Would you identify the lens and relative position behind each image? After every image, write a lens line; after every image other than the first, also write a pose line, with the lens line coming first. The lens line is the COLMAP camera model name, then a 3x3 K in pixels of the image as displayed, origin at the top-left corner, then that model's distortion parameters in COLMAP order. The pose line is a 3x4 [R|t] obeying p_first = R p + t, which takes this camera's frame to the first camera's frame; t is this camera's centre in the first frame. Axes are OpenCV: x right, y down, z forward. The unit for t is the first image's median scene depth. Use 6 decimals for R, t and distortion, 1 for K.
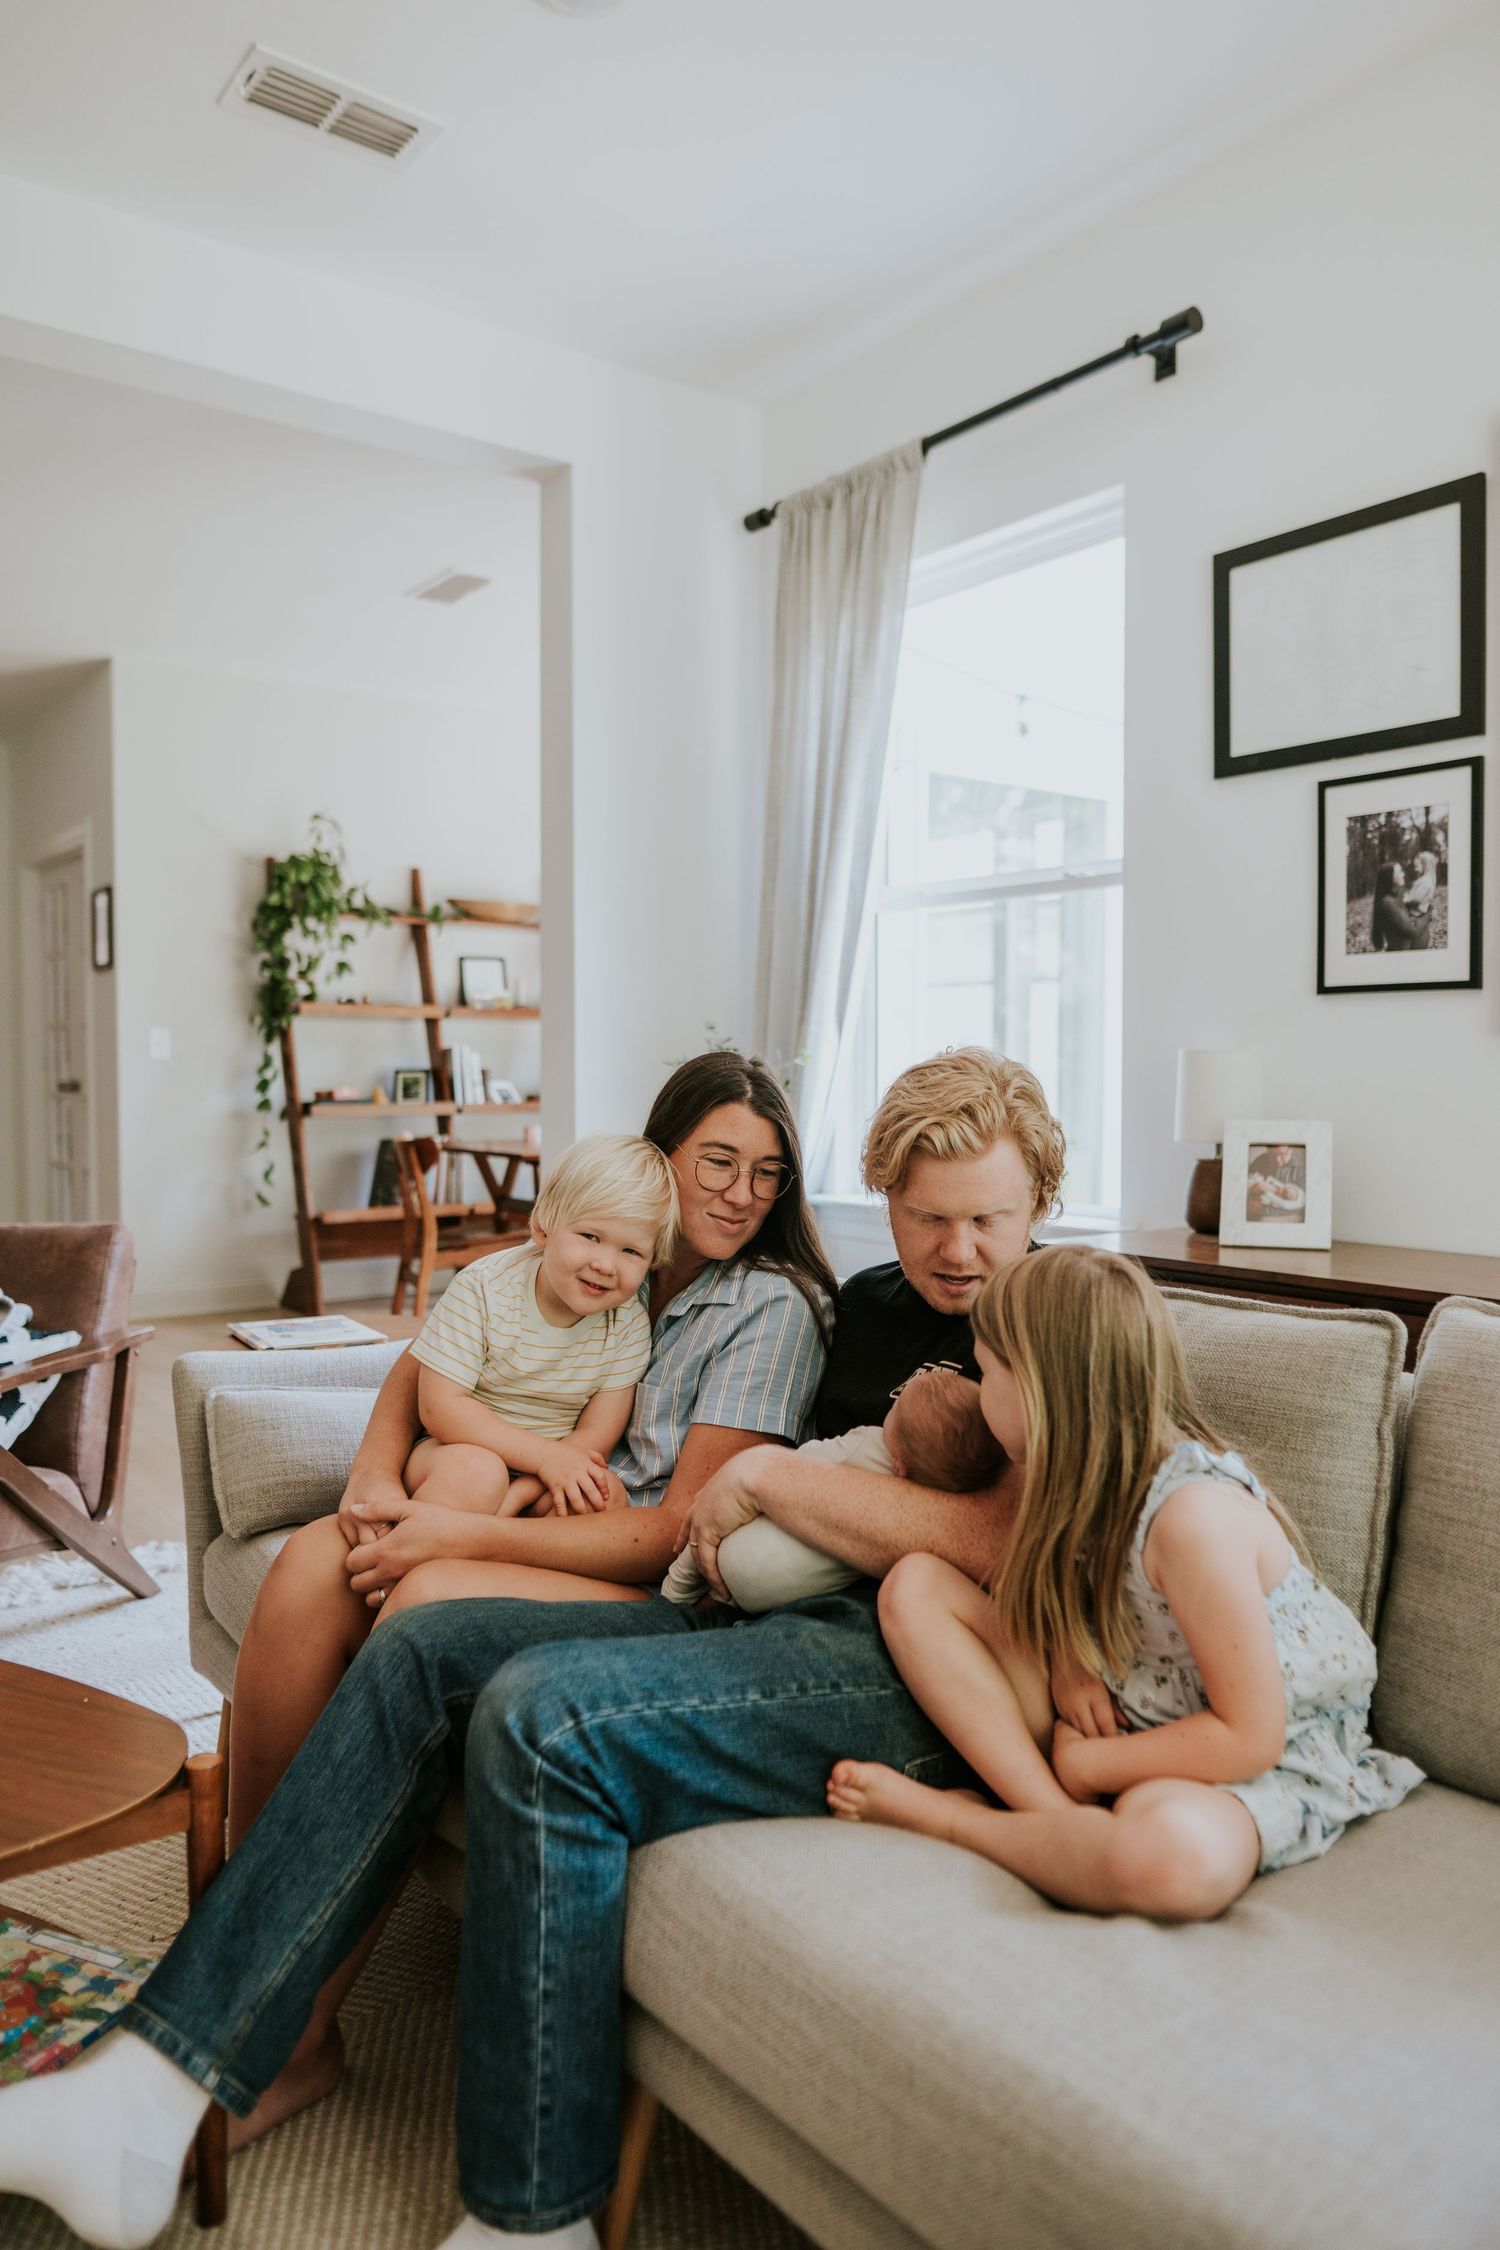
lens RADIAL K [[1570.8, 0, 764.6], [0, 1570.8, 1115.0], [0, 0, 1]] dist [-0.047007, 0.047554]
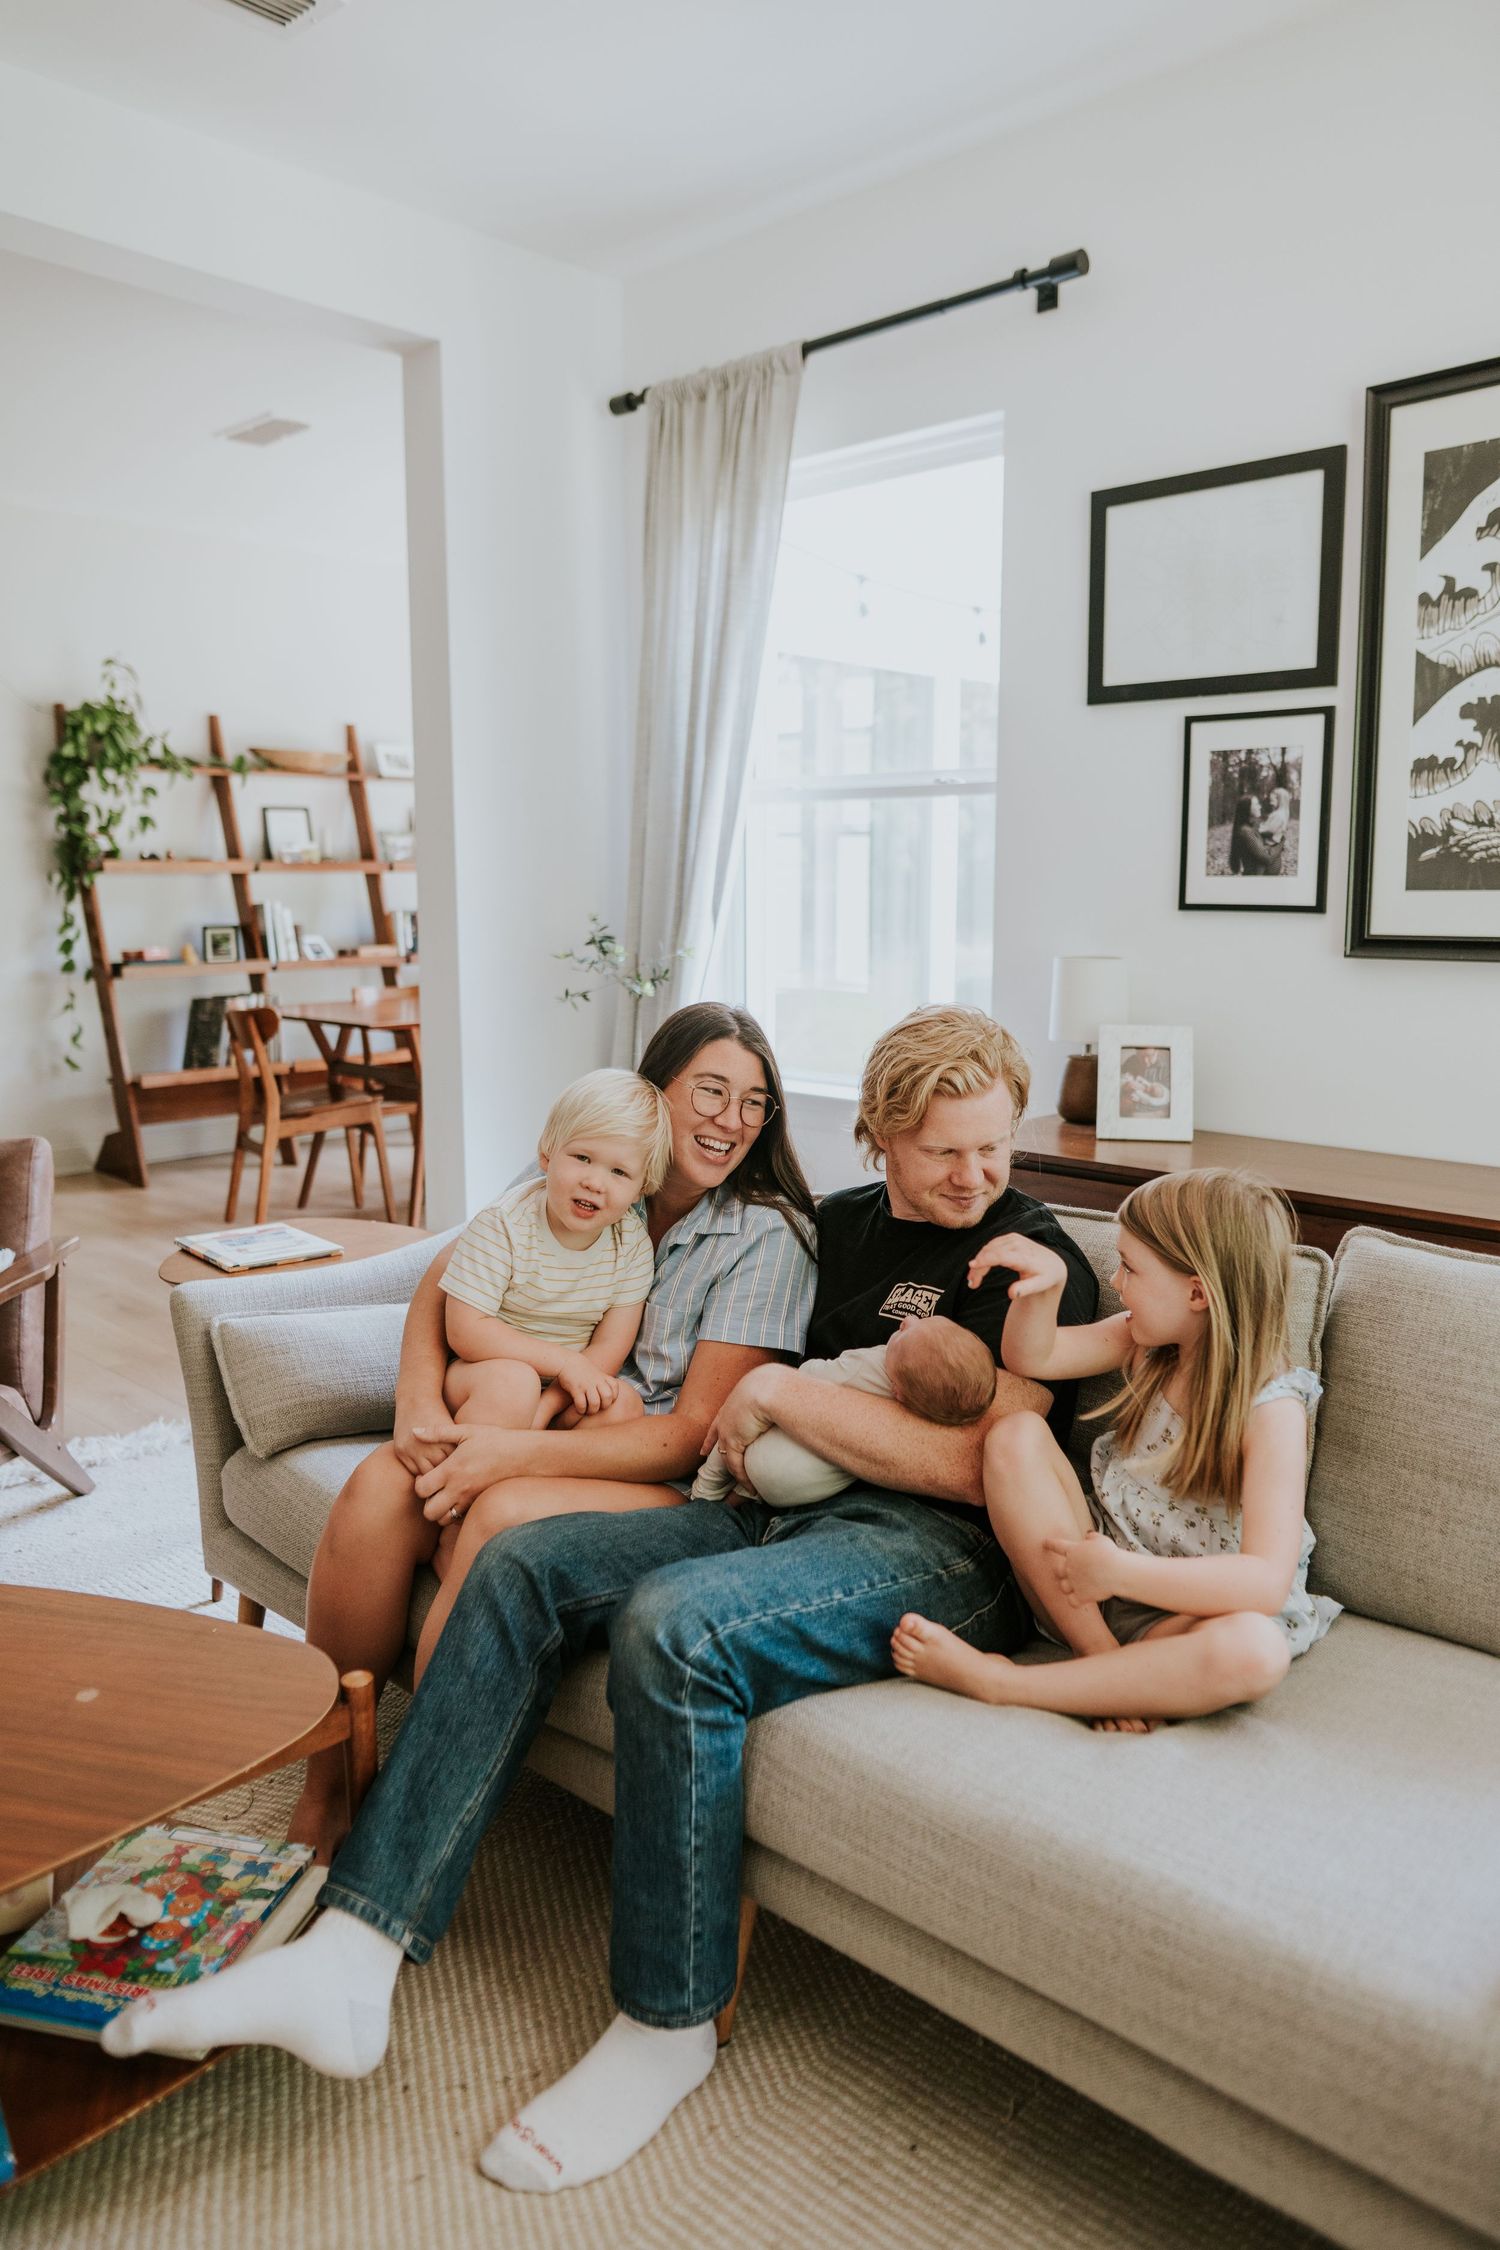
lens RADIAL K [[1570.8, 0, 764.6], [0, 1570.8, 1115.0], [0, 0, 1]] dist [-0.047007, 0.047554]
pose [[0.986267, -0.025788, 0.163135, -0.125285], [0.005622, 0.992404, 0.122892, -0.071432], [-0.165065, -0.120288, 0.978920, -0.064524]]
